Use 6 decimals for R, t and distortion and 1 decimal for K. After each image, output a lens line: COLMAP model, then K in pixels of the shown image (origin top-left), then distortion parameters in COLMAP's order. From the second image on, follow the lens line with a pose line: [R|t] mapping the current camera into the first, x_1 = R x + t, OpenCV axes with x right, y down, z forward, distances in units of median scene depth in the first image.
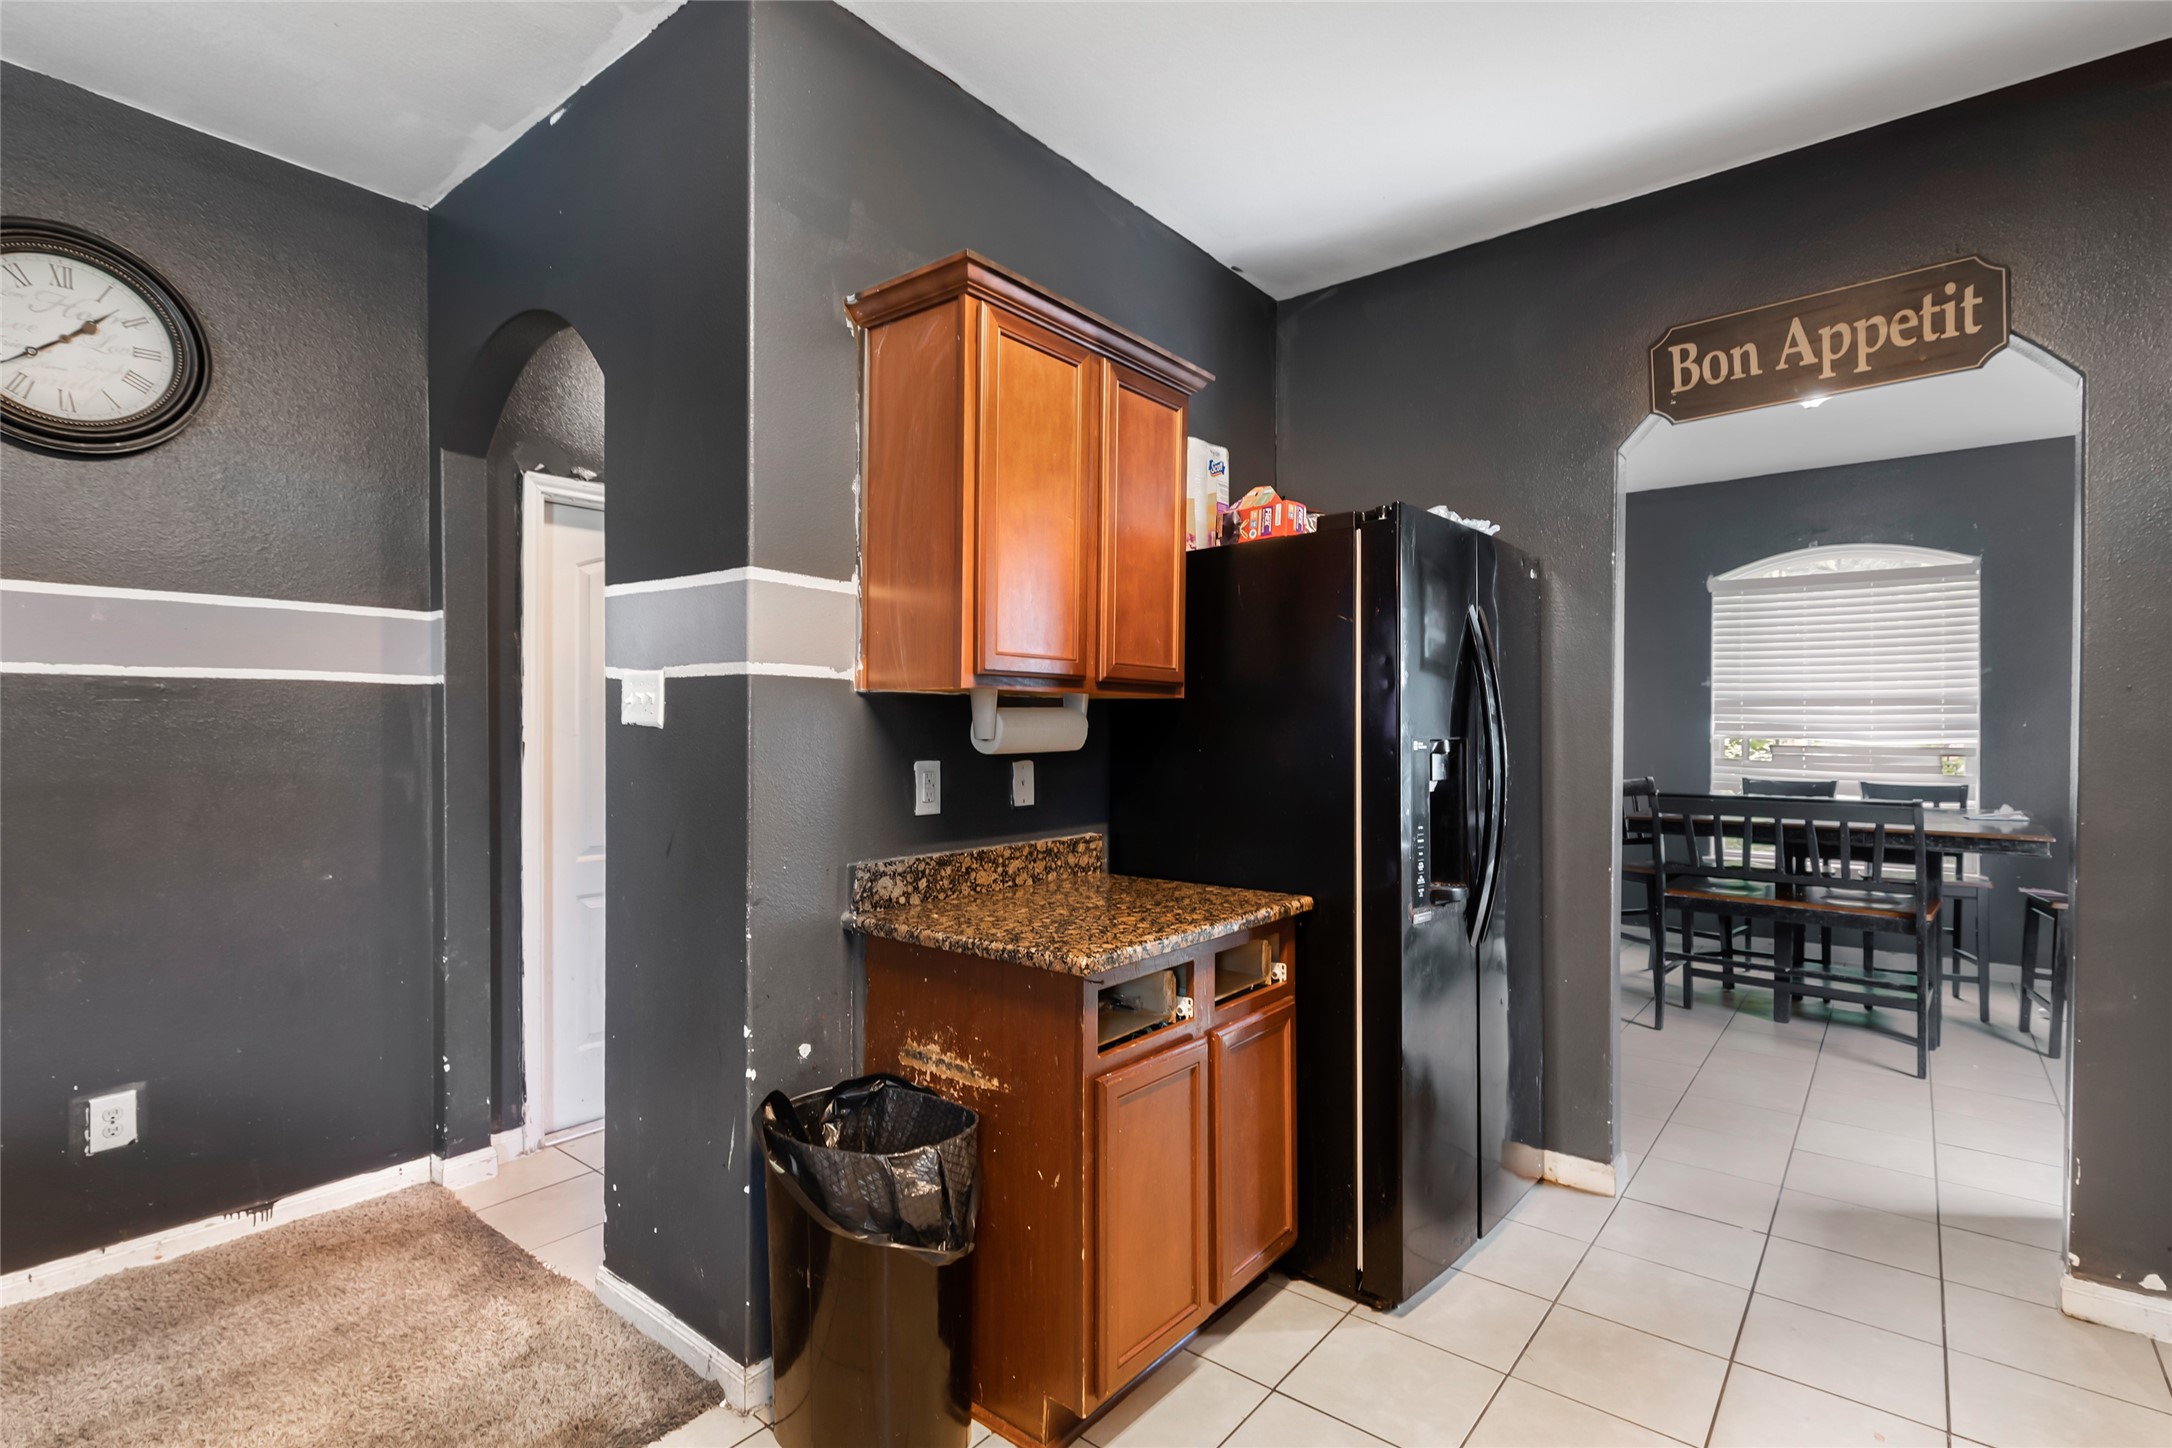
lens RADIAL K [[1035.3, 0, 1089.0], [0, 1035.3, 714.8], [0, 0, 1]] dist [0.001260, 0.000410]
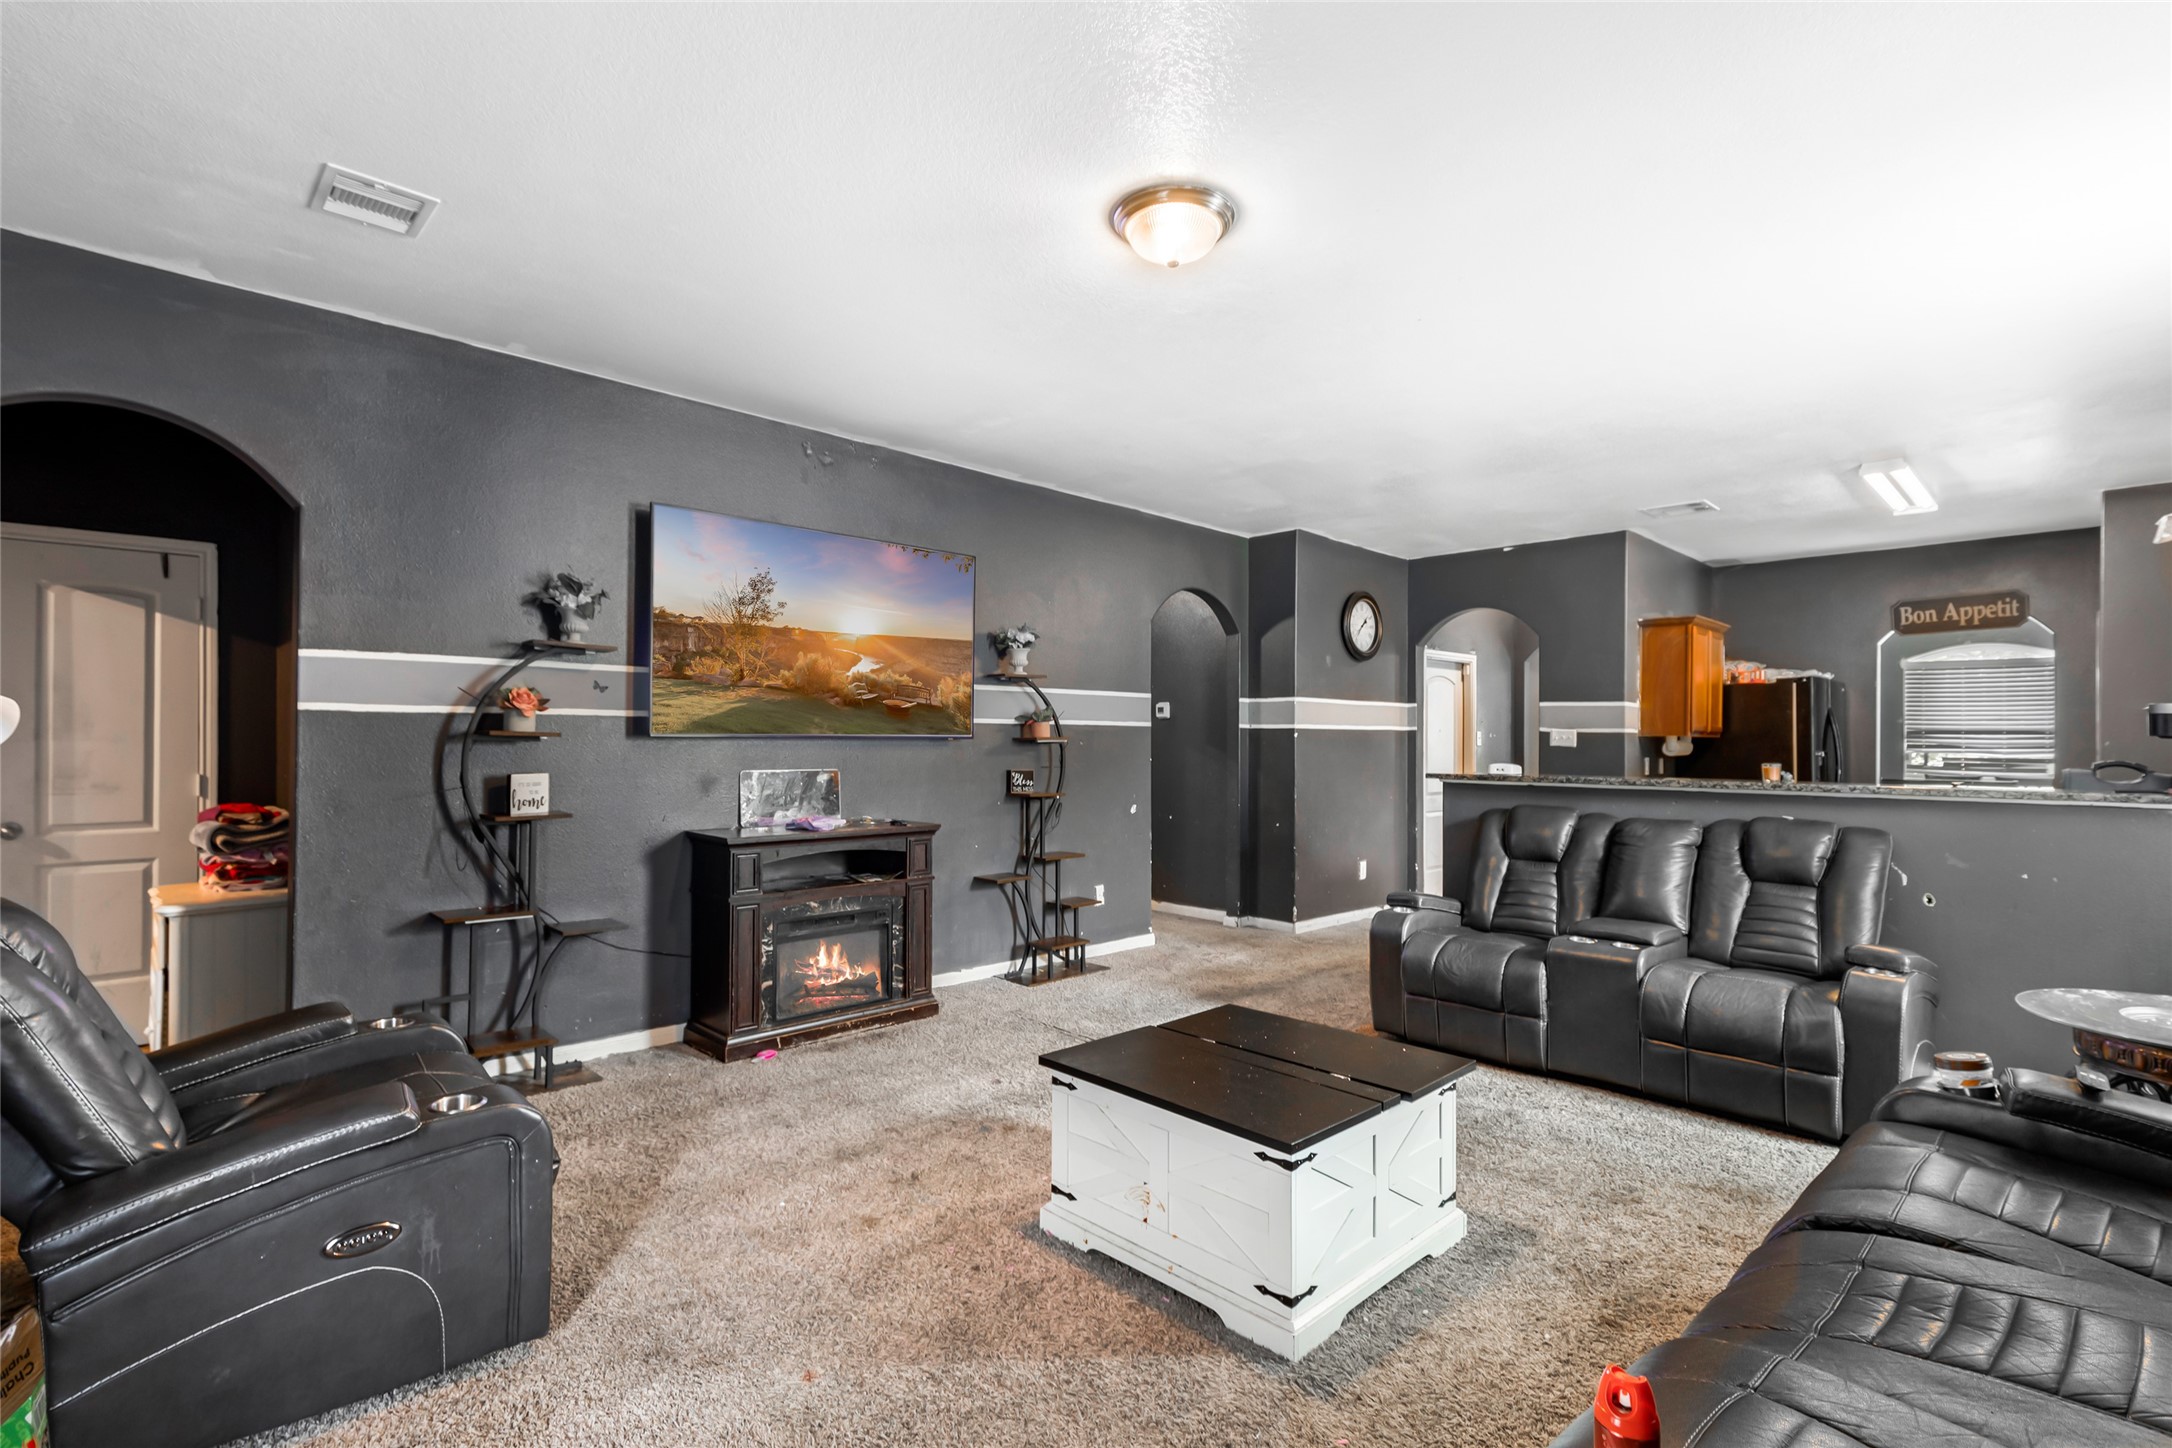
lens RADIAL K [[1027.8, 0, 1086.0], [0, 1027.8, 724.0], [0, 0, 1]] dist [0.012983, 0.000038]
pose [[0.993956, 0.002715, -0.109743, -1.397343], [-0.003007, 0.999992, -0.002497, -0.040566], [0.109736, 0.002812, 0.993957, -2.141321]]
